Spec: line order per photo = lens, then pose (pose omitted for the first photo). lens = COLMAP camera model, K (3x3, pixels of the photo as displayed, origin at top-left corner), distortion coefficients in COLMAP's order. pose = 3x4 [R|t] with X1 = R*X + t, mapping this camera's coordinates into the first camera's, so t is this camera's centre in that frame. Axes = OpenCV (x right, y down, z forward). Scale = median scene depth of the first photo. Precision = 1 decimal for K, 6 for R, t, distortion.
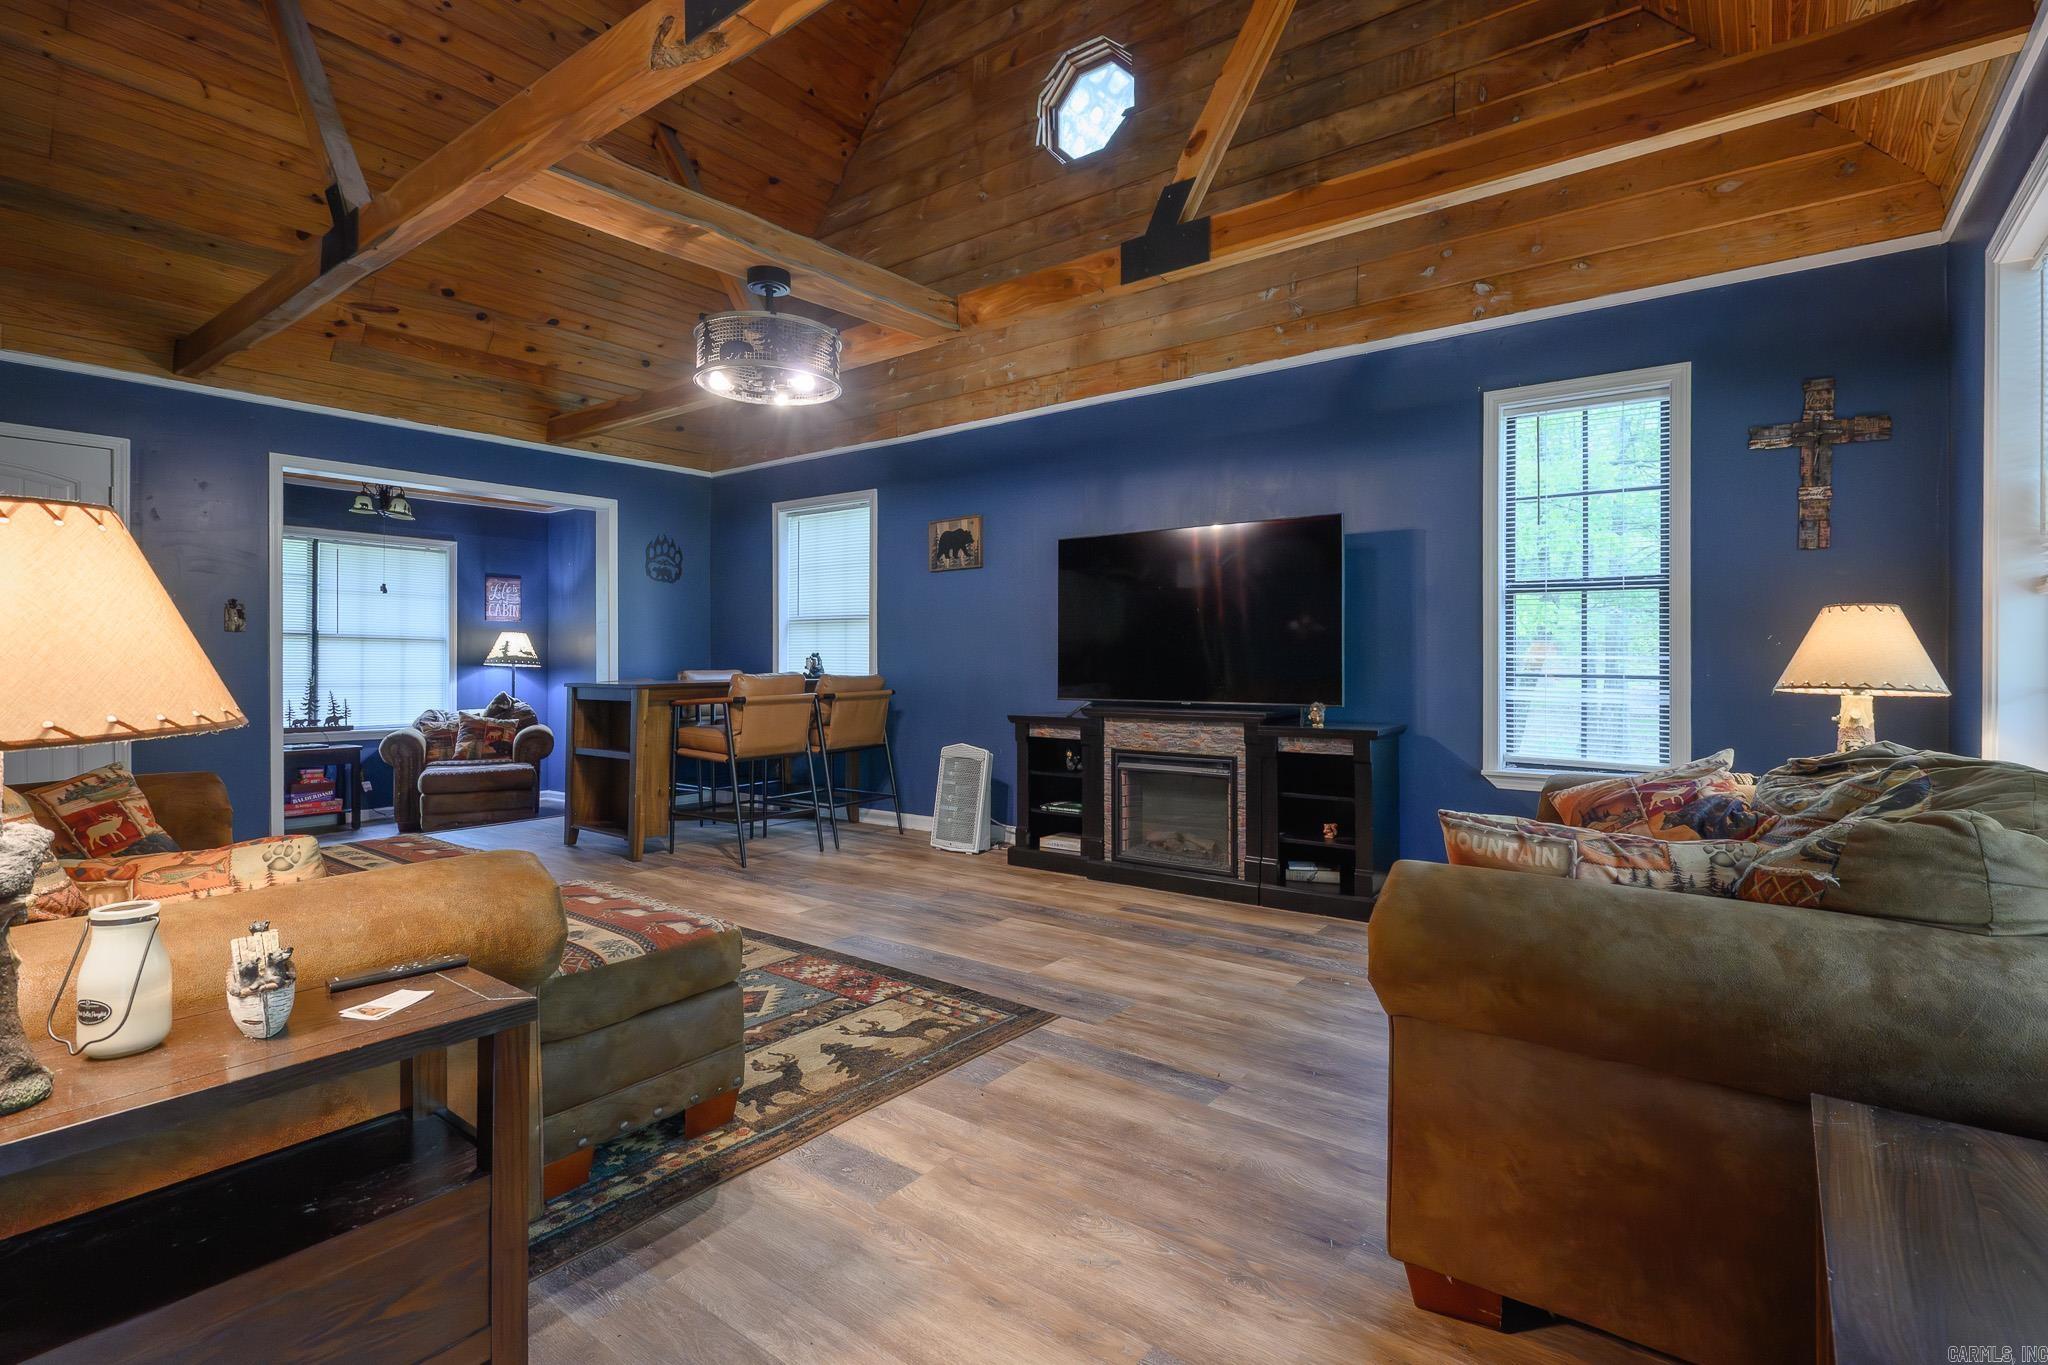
lens RADIAL K [[960.4, 0, 1021.4], [0, 960.4, 677.5], [0, 0, 1]] dist [-0.027090, -0.000089]
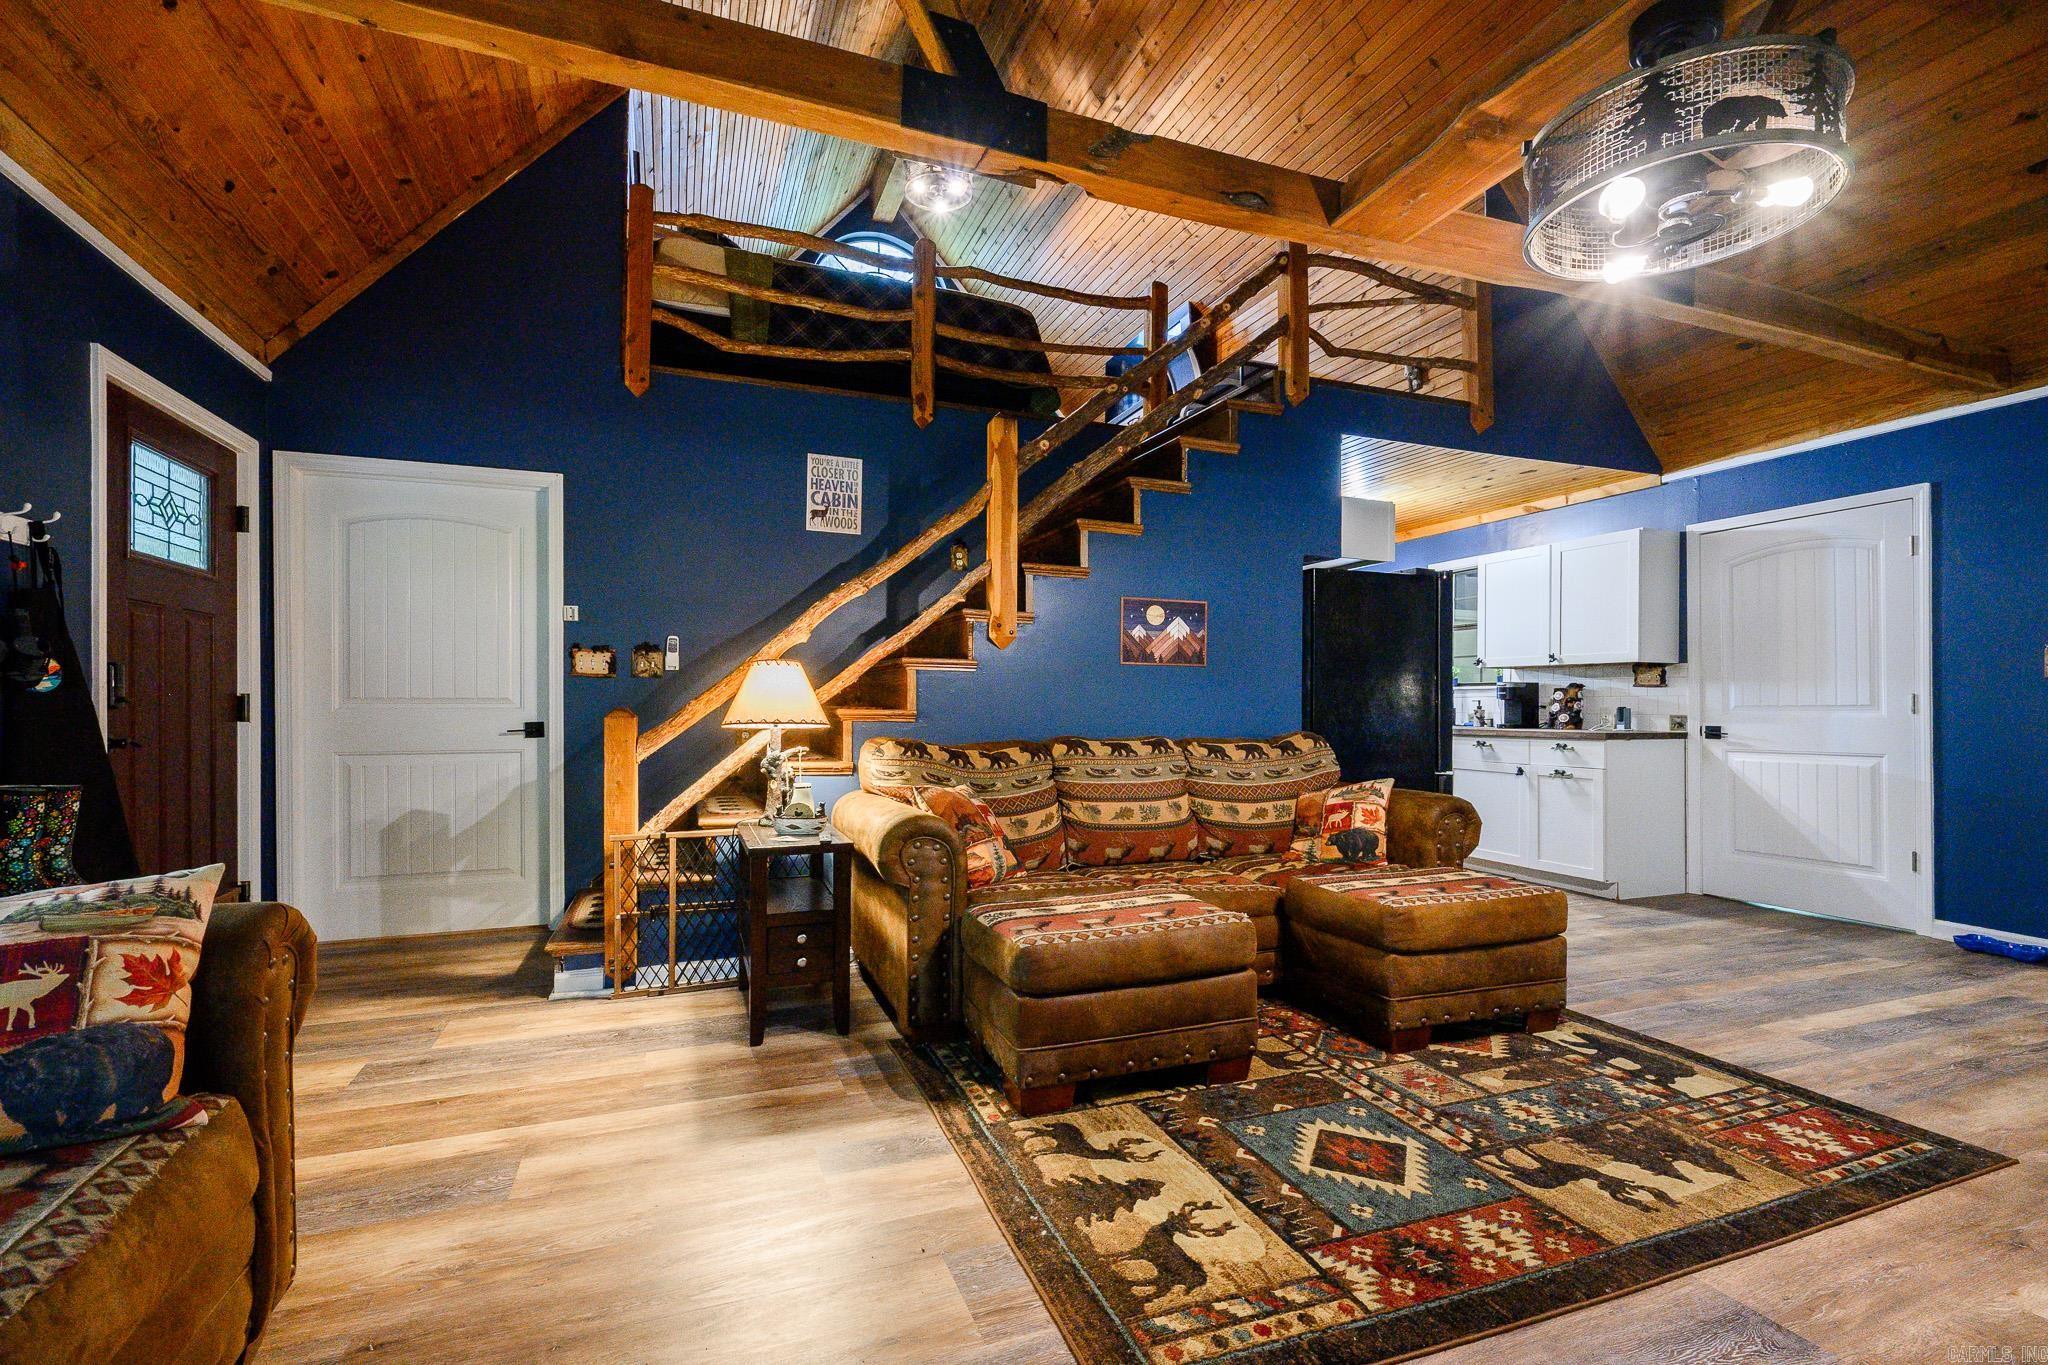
lens RADIAL K [[893.6, 0, 1018.6], [0, 893.6, 696.4], [0, 0, 1]] dist [0.001232, 0.000026]
pose [[-0.518977, -0.004563, -0.854776, 0.452097], [-0.013043, 0.999912, 0.002581, -0.013573], [0.854689, 0.012488, -0.518990, 1.198201]]
